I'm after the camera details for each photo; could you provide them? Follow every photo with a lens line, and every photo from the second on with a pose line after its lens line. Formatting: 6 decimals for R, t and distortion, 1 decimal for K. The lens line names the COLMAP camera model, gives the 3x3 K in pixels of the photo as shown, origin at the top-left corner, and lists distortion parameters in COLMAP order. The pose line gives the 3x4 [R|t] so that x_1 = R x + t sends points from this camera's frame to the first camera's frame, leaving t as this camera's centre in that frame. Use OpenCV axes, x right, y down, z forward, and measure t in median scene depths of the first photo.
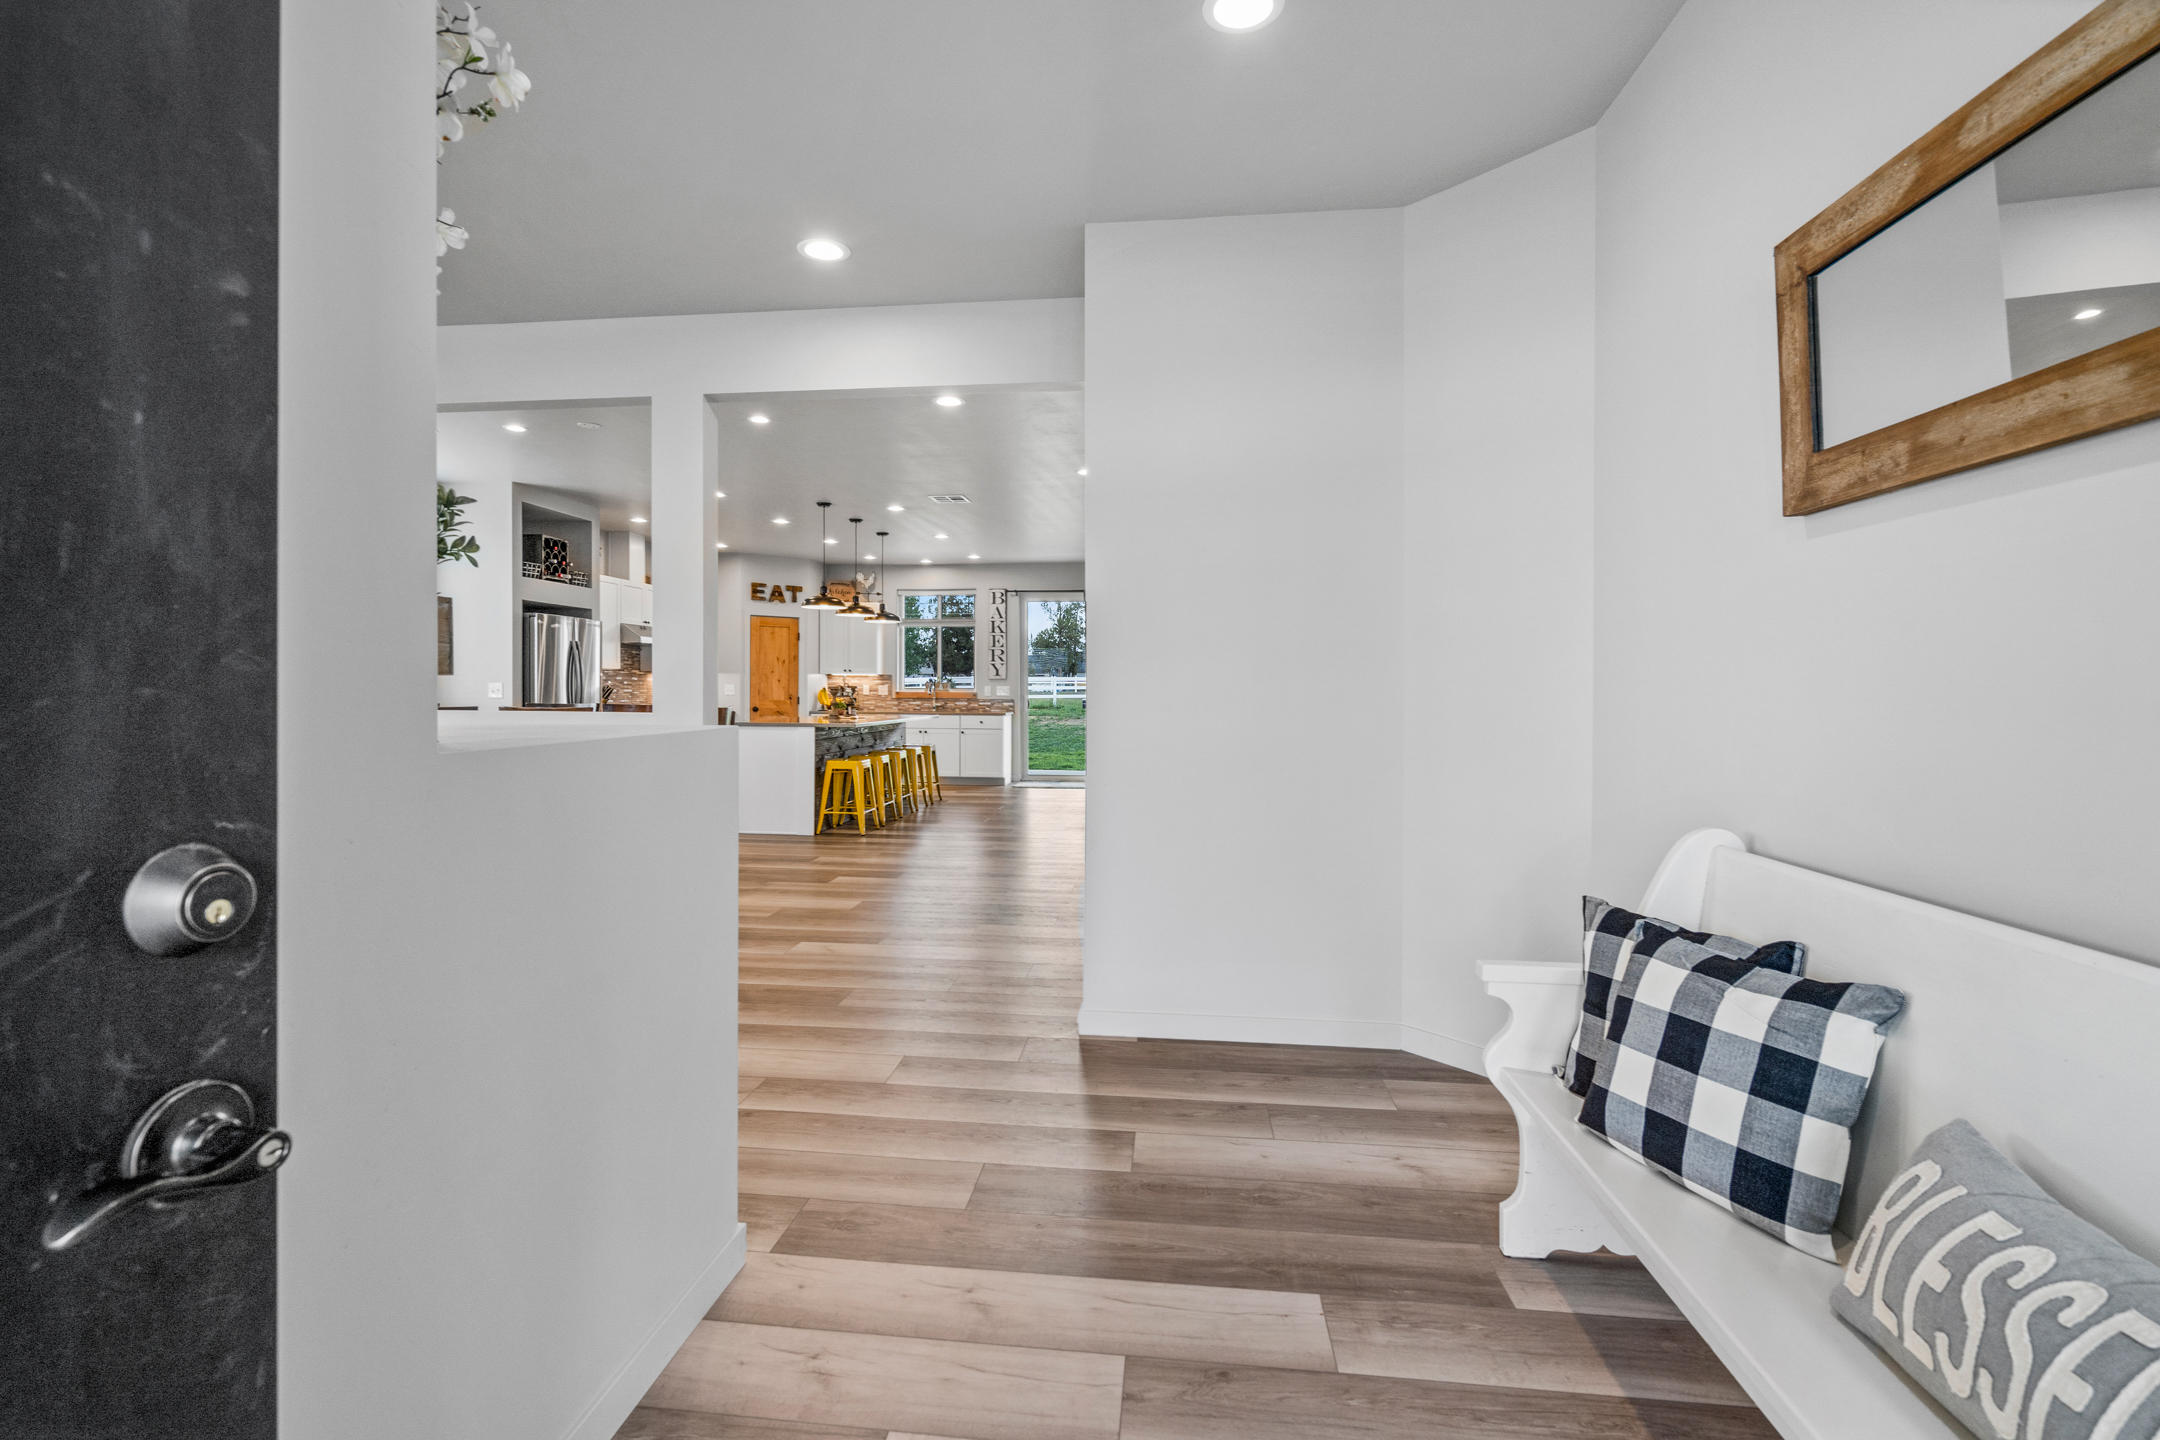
lens RADIAL K [[988.0, 0, 1065.8], [0, 988.0, 702.0], [0, 0, 1]] dist [-0.003803, 0.001811]
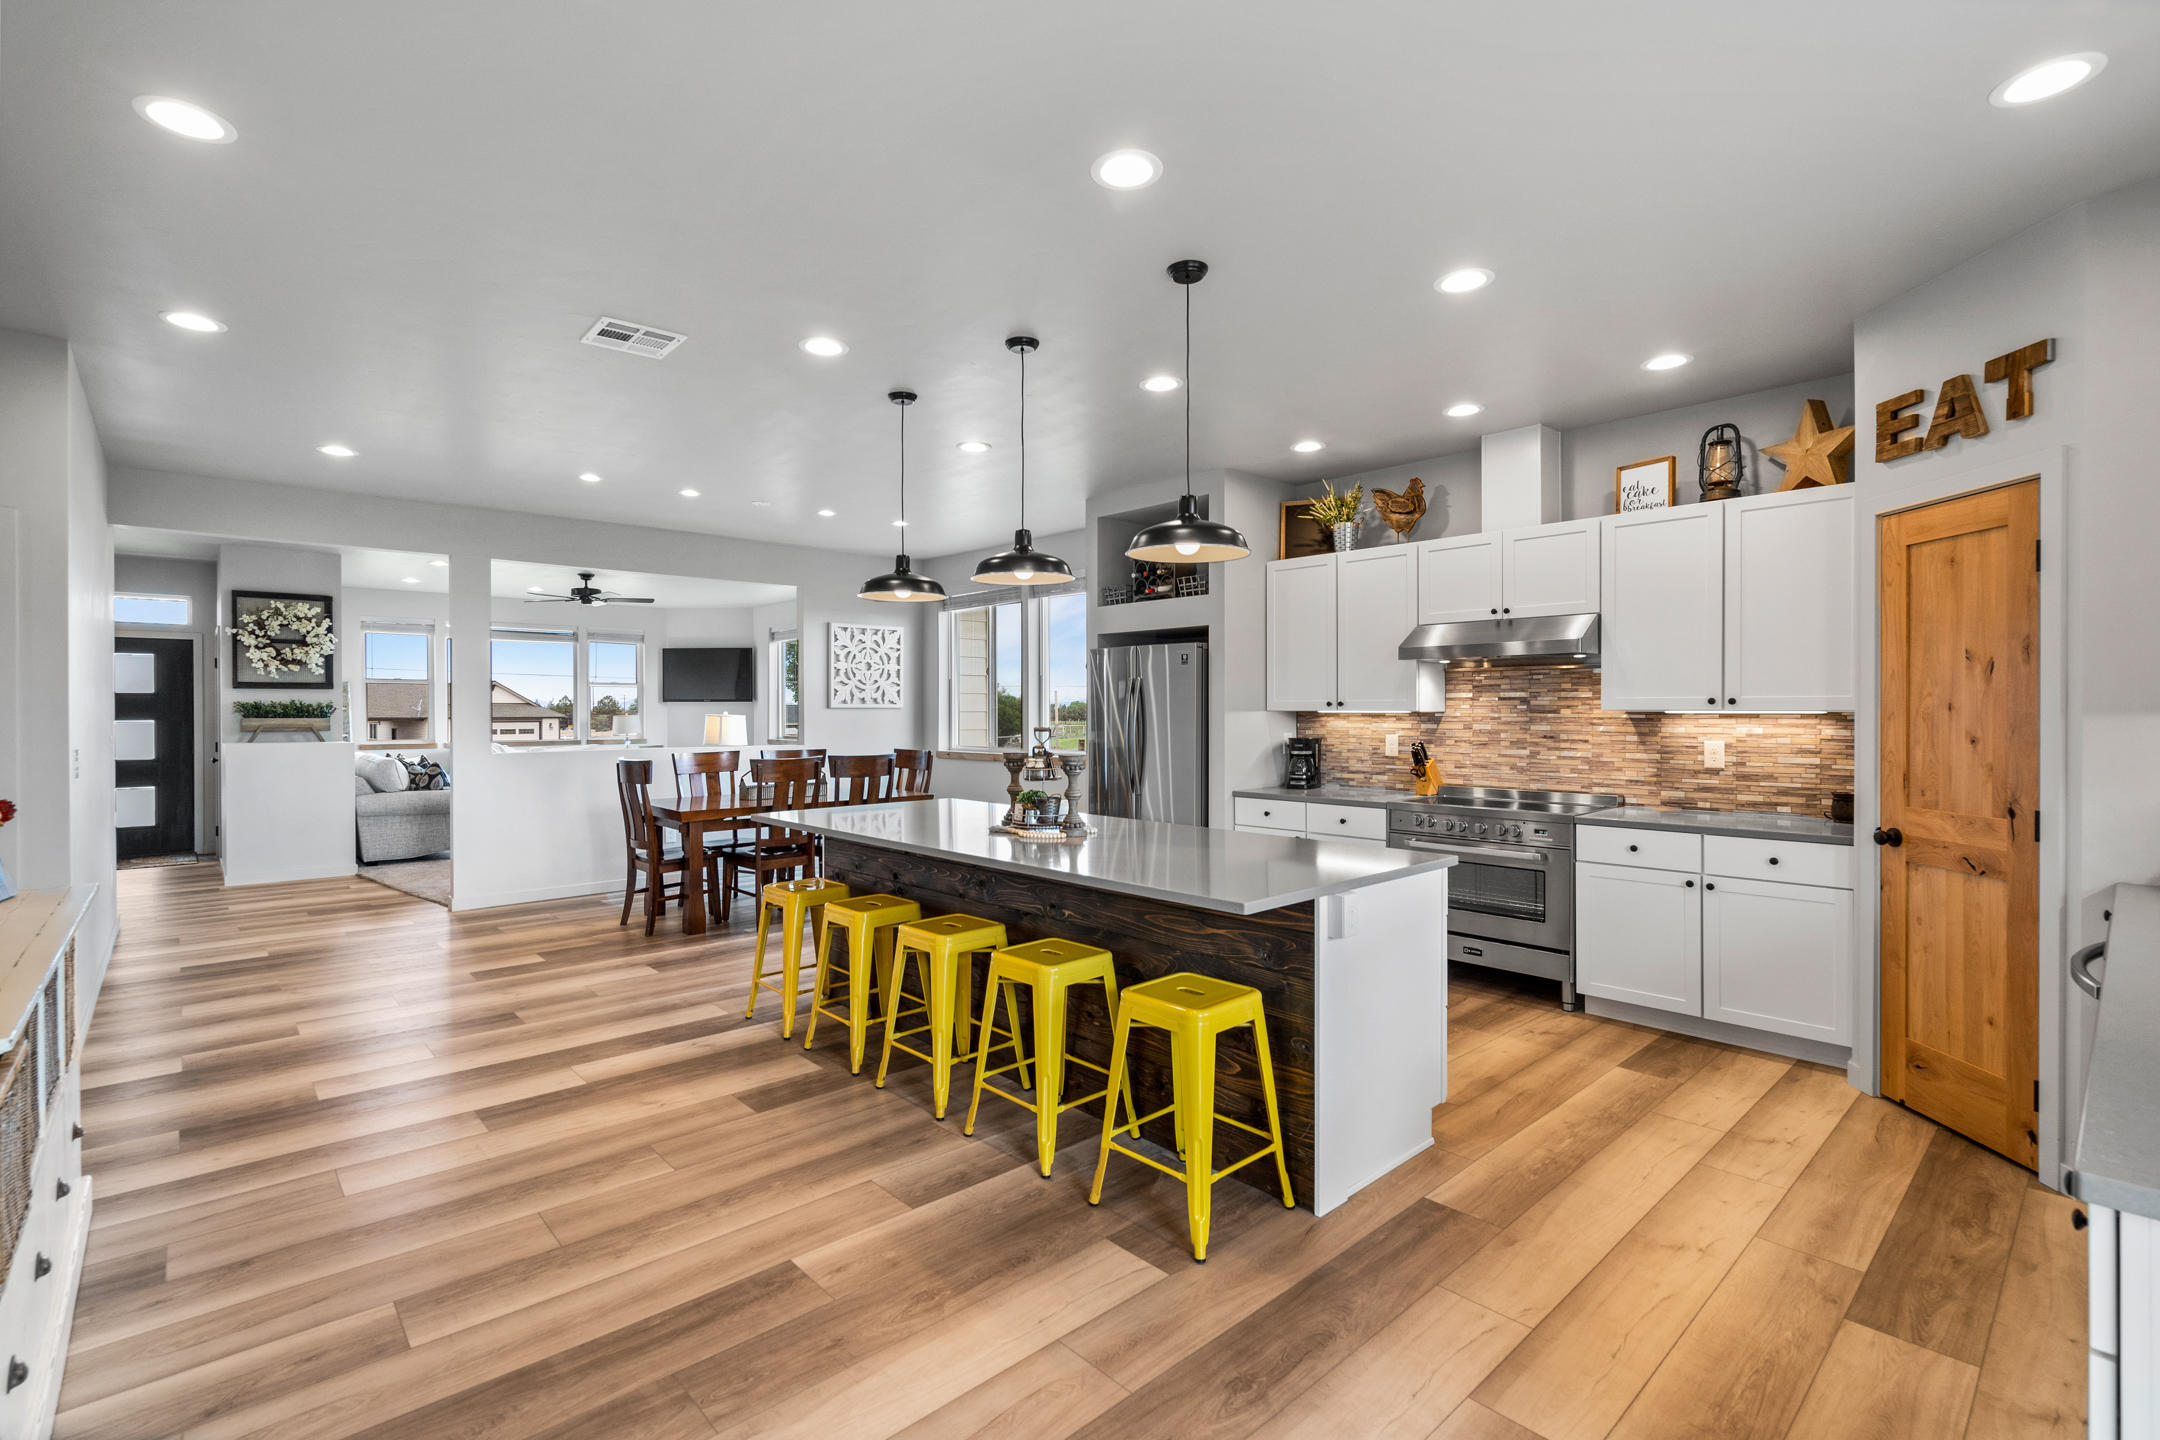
lens RADIAL K [[988.0, 0, 1077.8], [0, 988.0, 715.4], [0, 0, 1]] dist [-0.003803, 0.001811]
pose [[-0.651135, -0.002763, -0.758957, 0.068157], [-0.013416, 0.999879, 0.007871, -0.030887], [0.758843, 0.015307, -0.651093, 1.134943]]
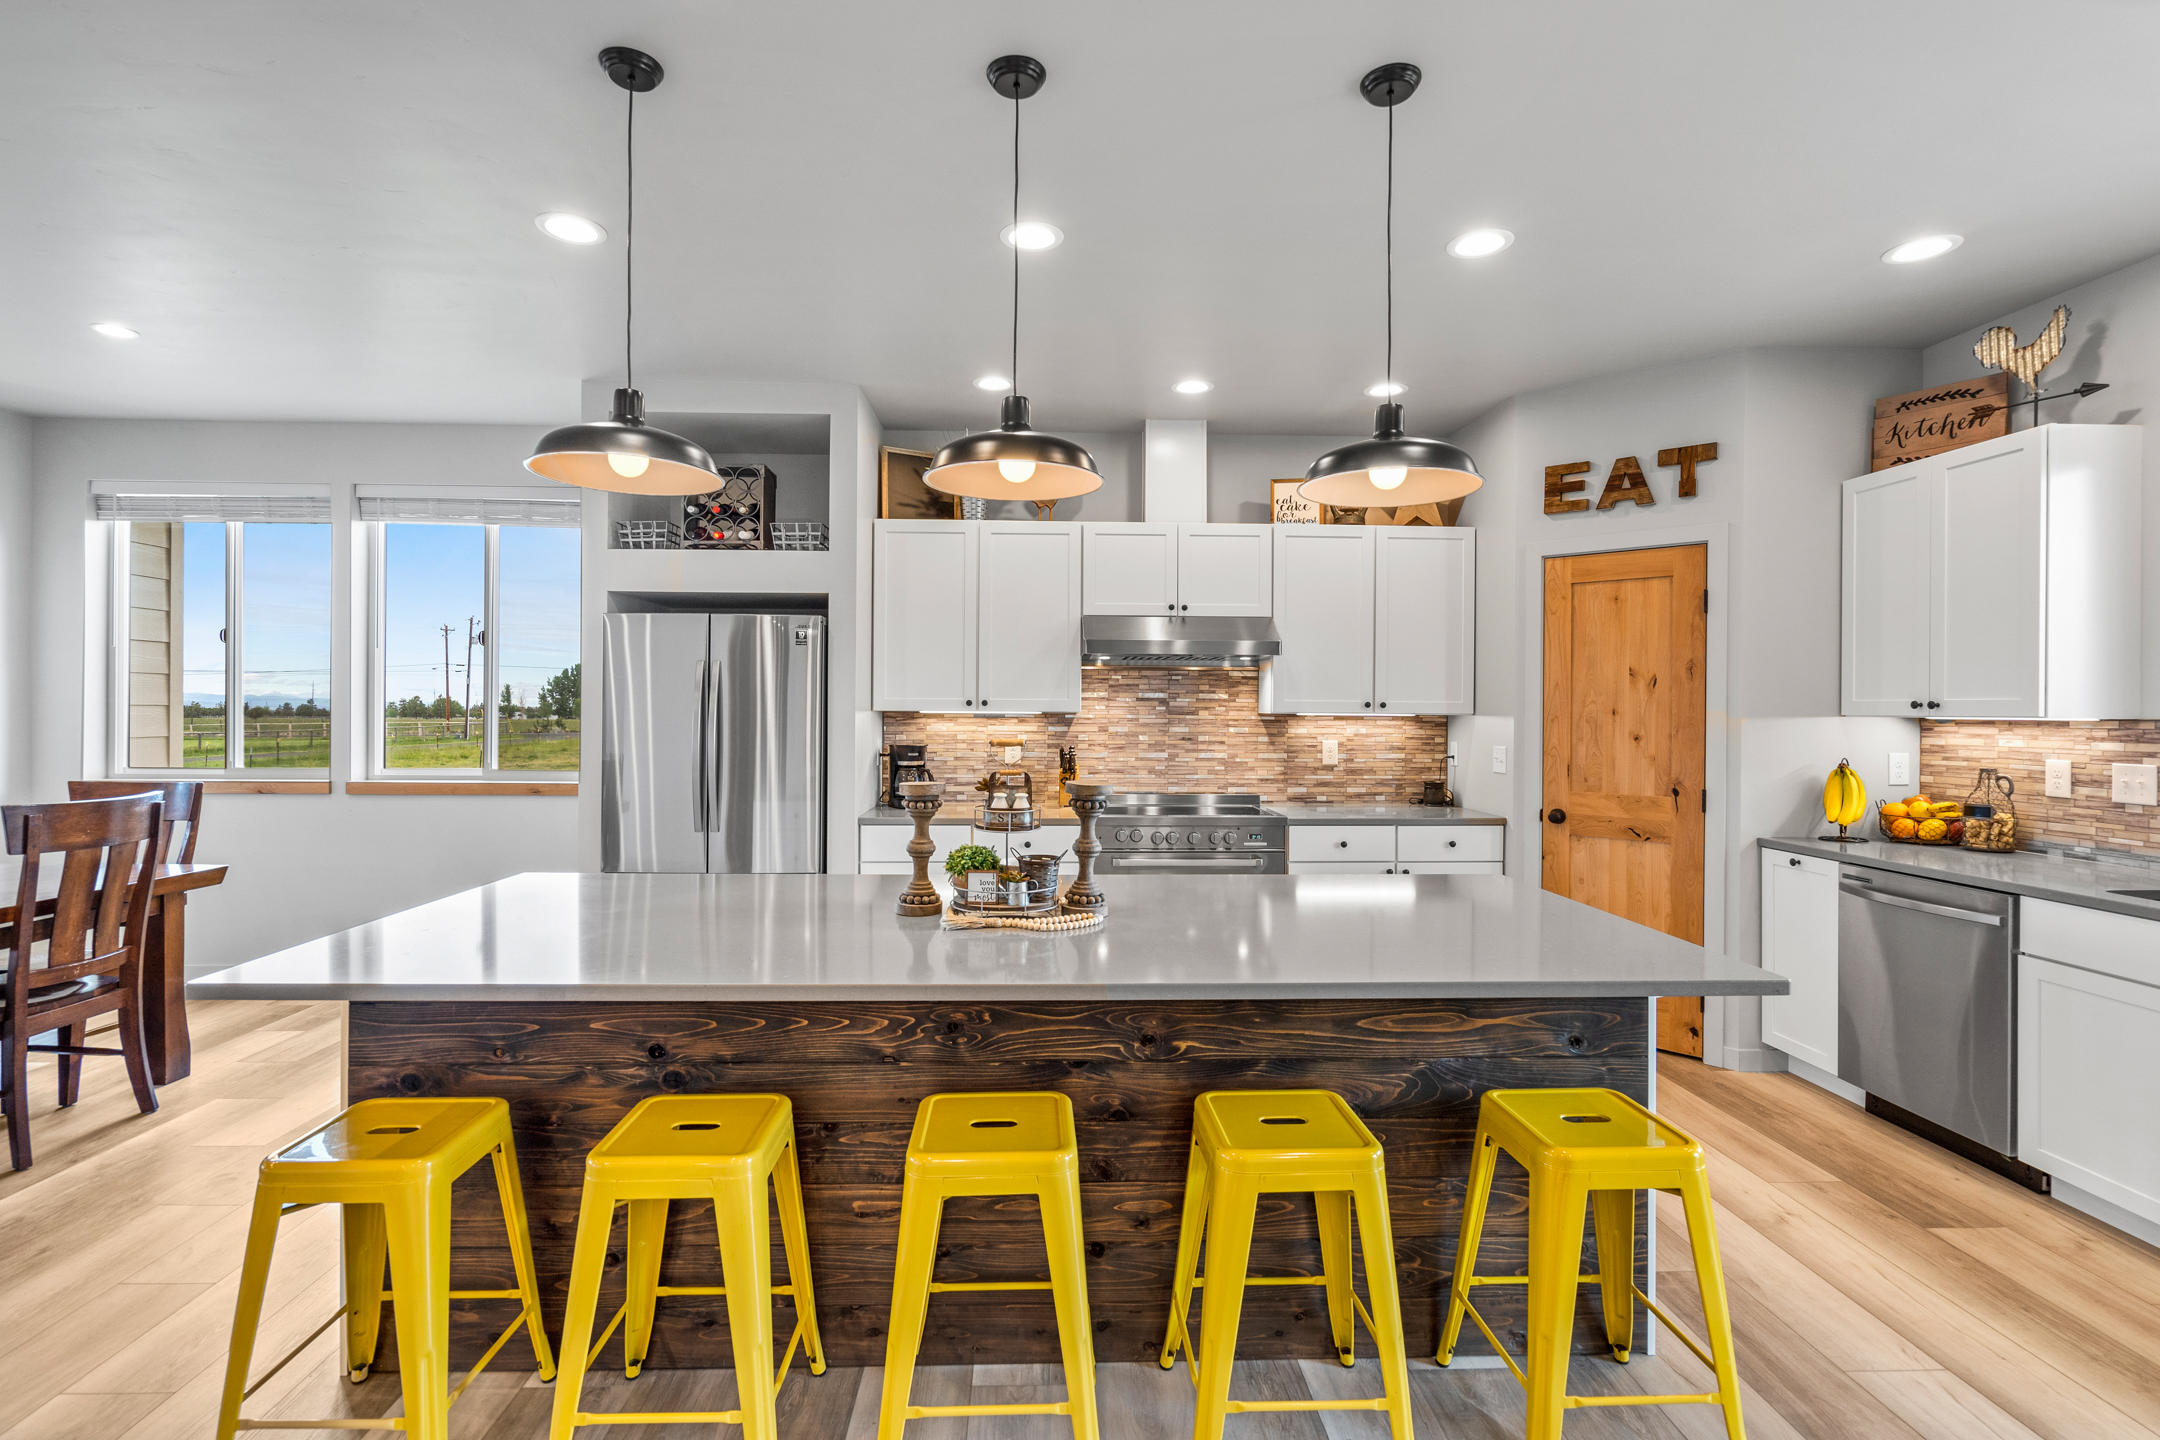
lens RADIAL K [[988.0, 0, 1080.4], [0, 988.0, 710.5], [0, 0, 1]] dist [-0.003803, 0.001811]
pose [[0.155505, -0.006423, -0.987814, 0.016058], [-0.017171, 0.999810, -0.009204, -0.028087], [0.987686, 0.018393, 0.155365, 0.870102]]
